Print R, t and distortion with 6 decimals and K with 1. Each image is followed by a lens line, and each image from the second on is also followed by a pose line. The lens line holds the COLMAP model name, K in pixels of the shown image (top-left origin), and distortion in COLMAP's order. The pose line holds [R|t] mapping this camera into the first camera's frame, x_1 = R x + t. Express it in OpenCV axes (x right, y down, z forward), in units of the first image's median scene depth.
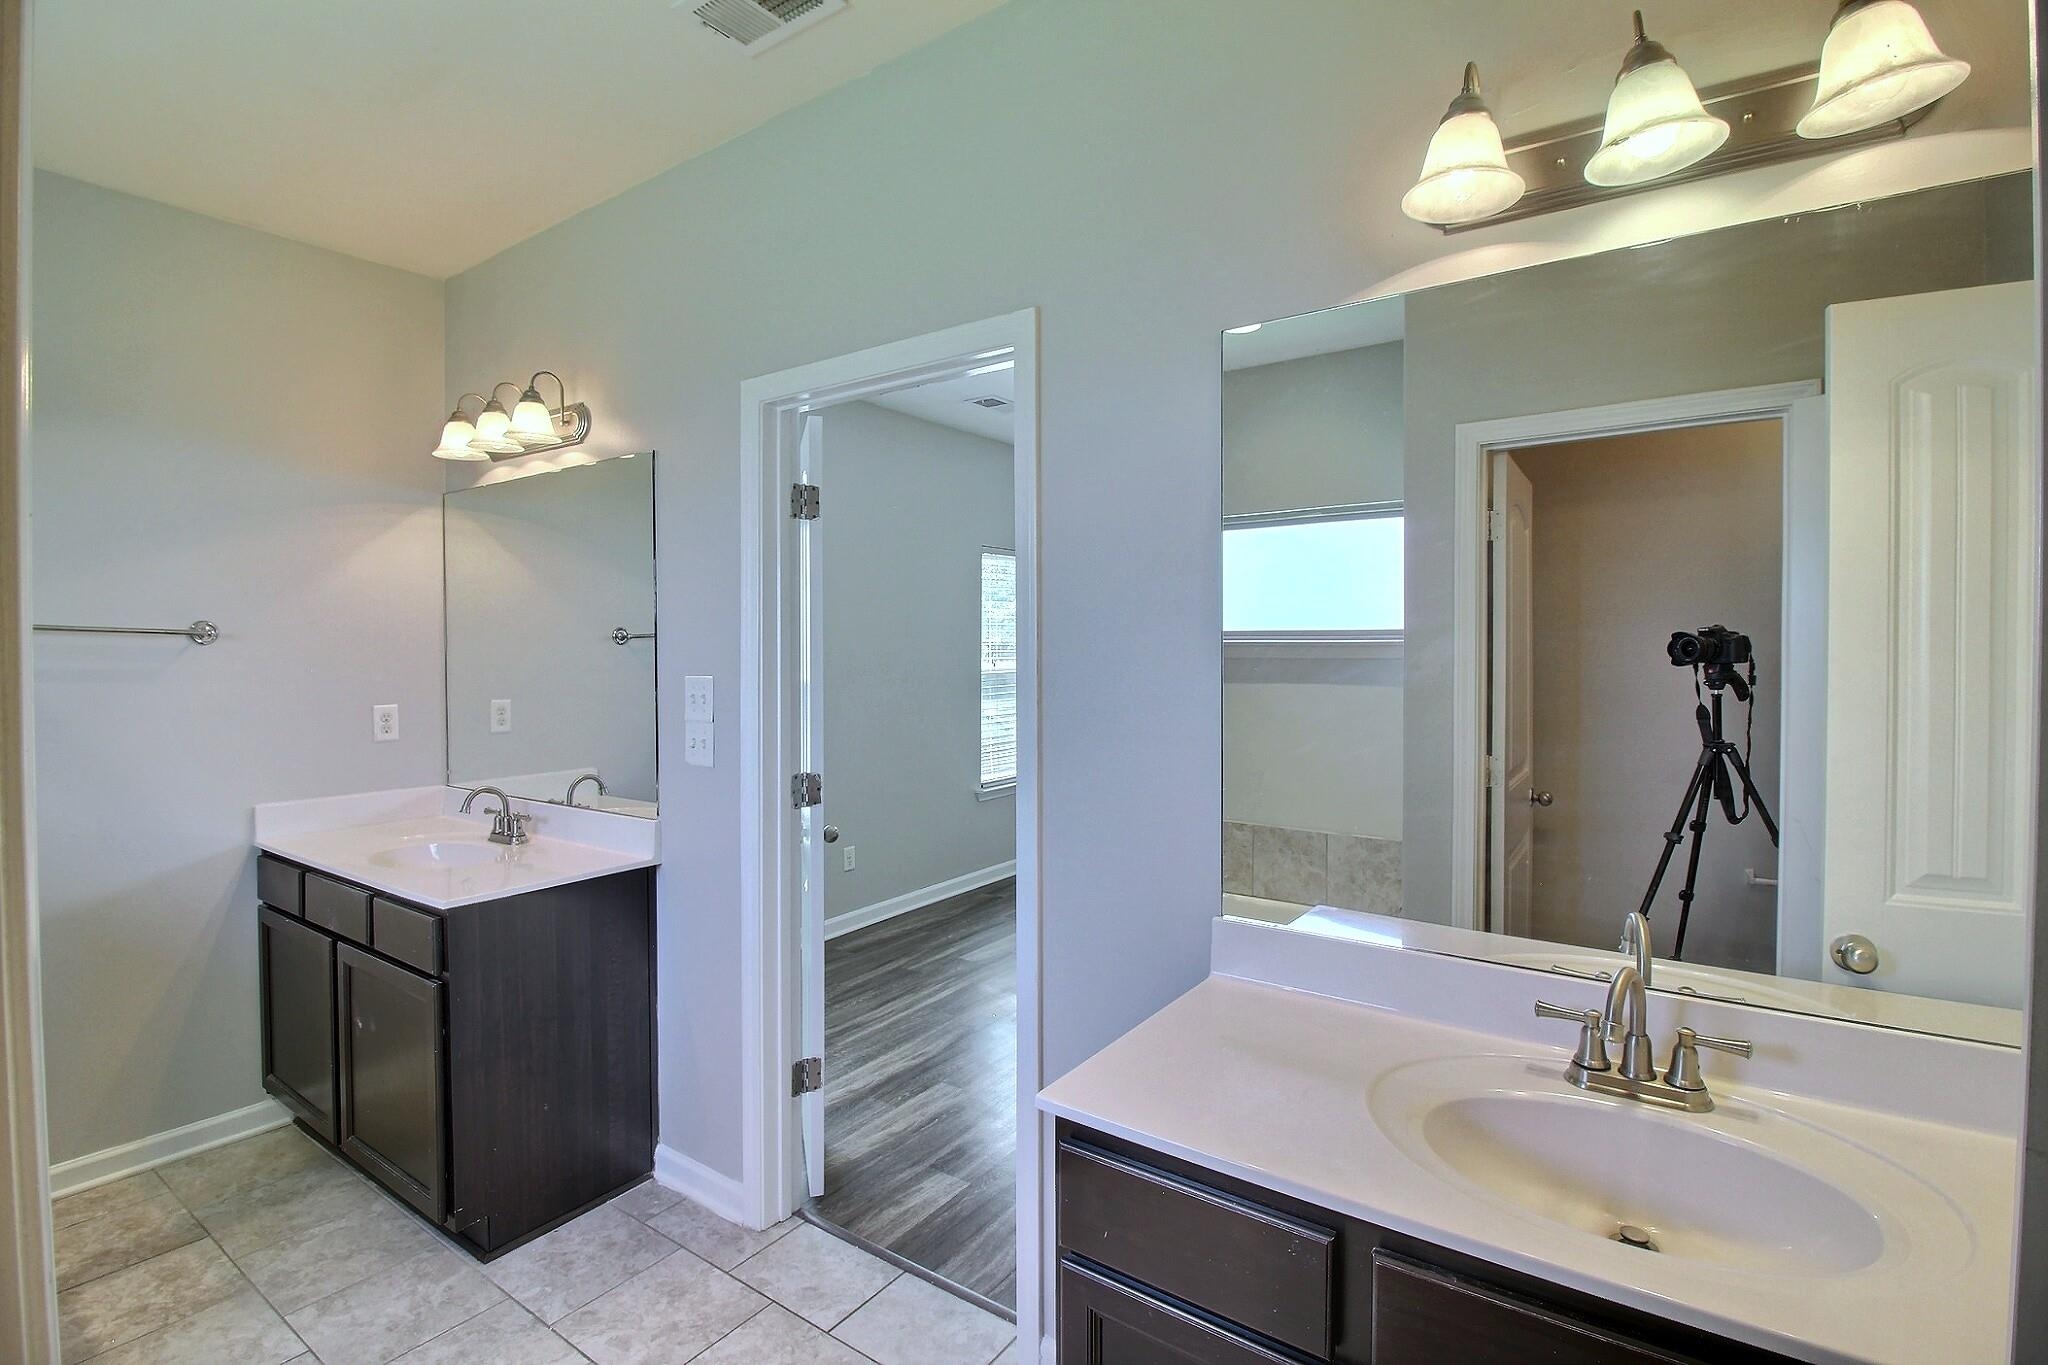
lens RADIAL K [[960.9, 0, 1029.2], [0, 960.9, 681.8], [0, 0, 1]] dist [-0.019634, -0.001045]
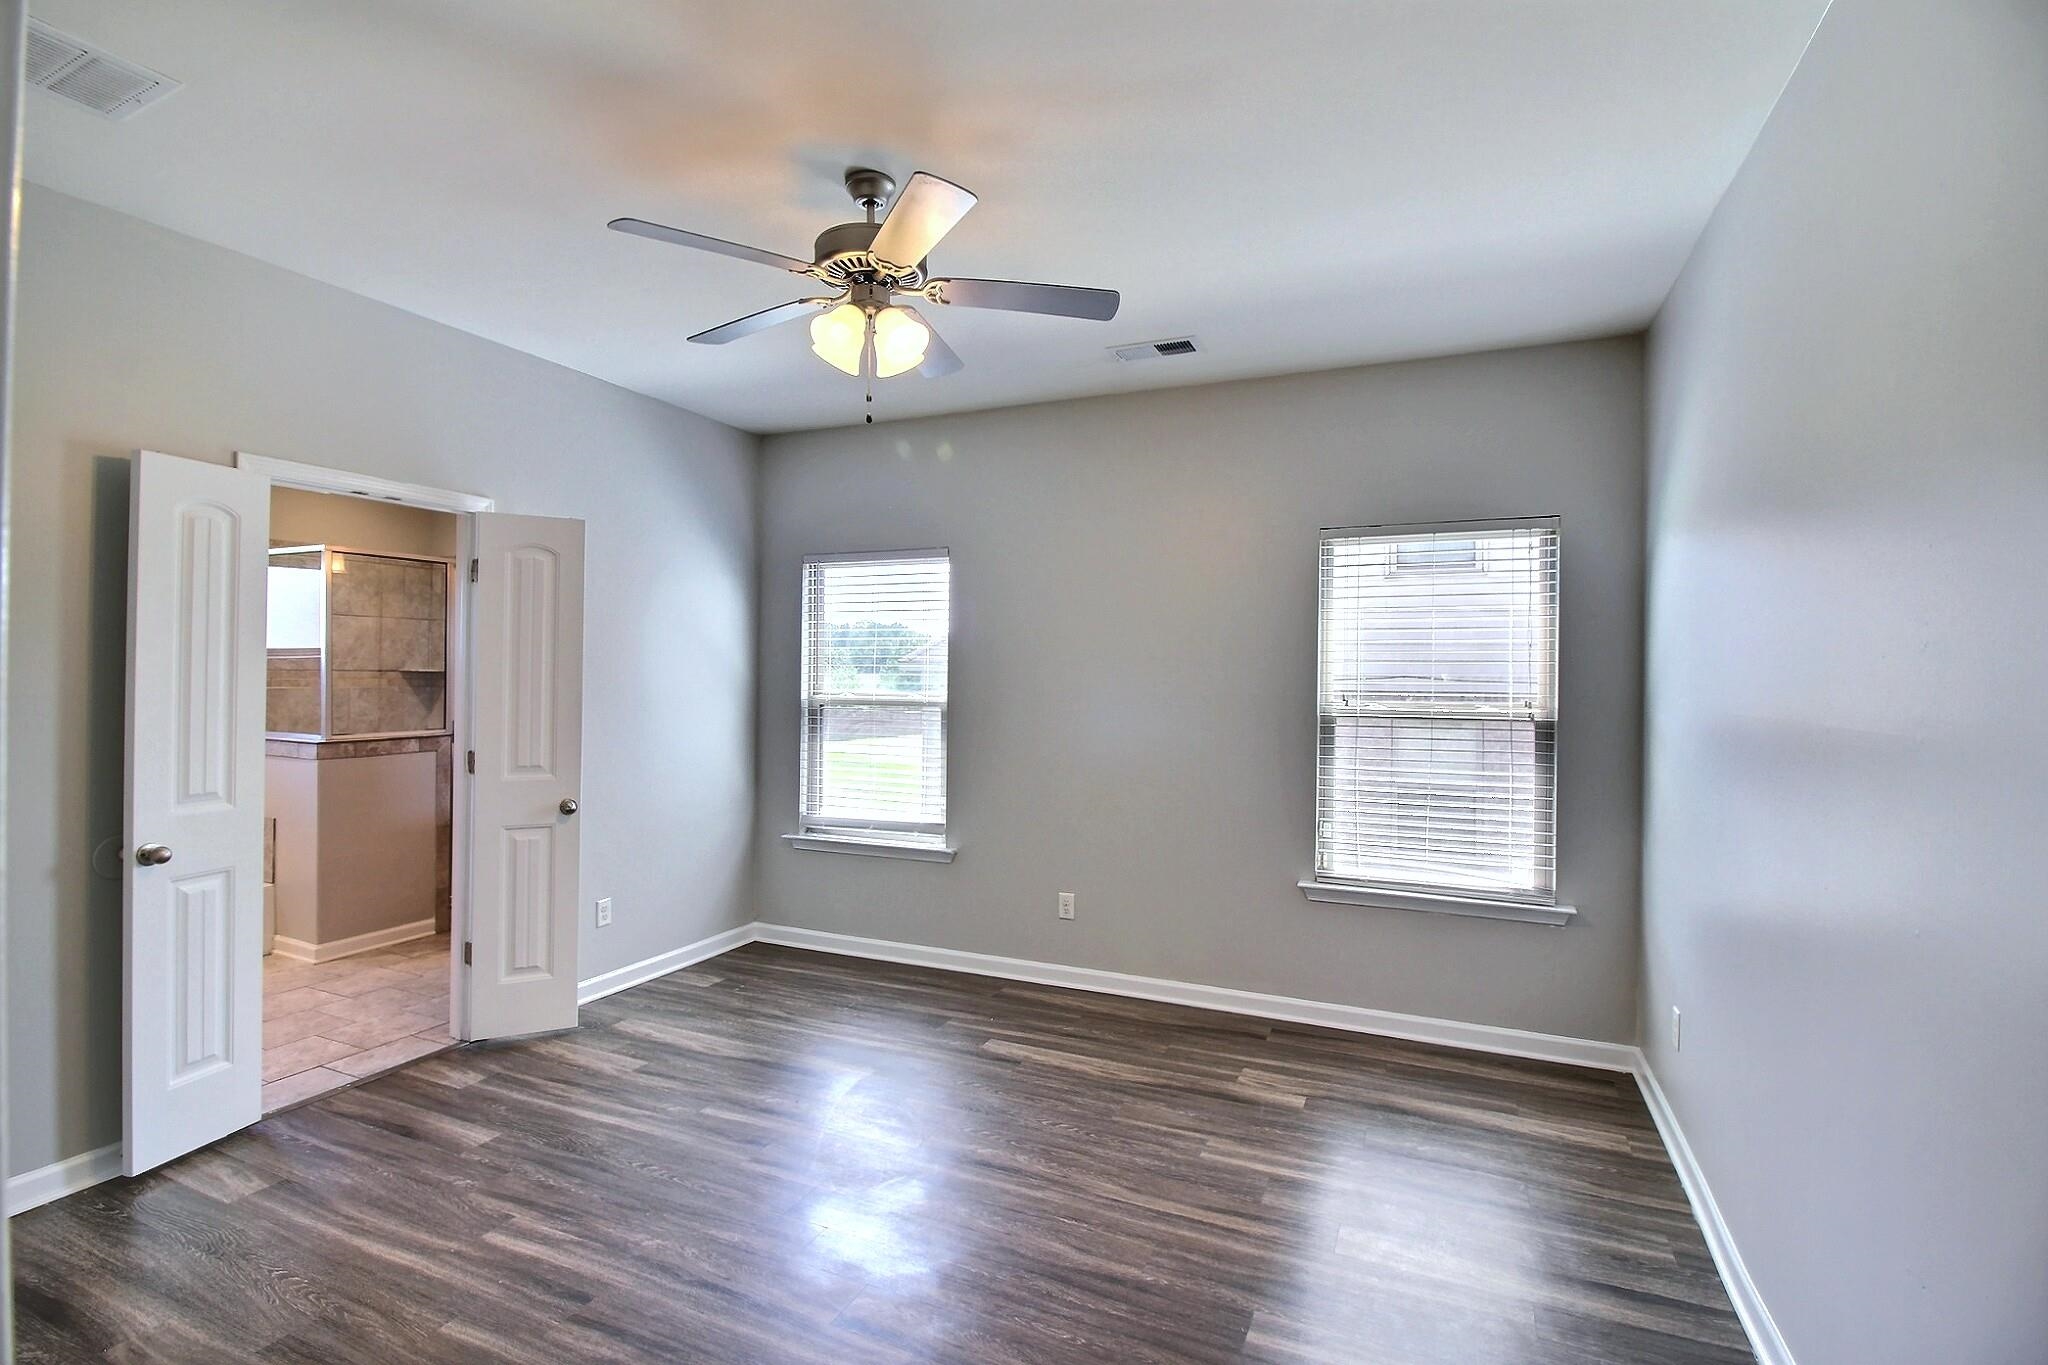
lens RADIAL K [[960.9, 0, 1012.8], [0, 960.9, 674.8], [0, 0, 1]] dist [-0.019634, -0.001045]
pose [[0.180372, 0.004033, -0.983590, 1.070848], [-0.047972, 0.998838, -0.004701, -0.041663], [0.982428, 0.048032, 0.180356, 1.201466]]
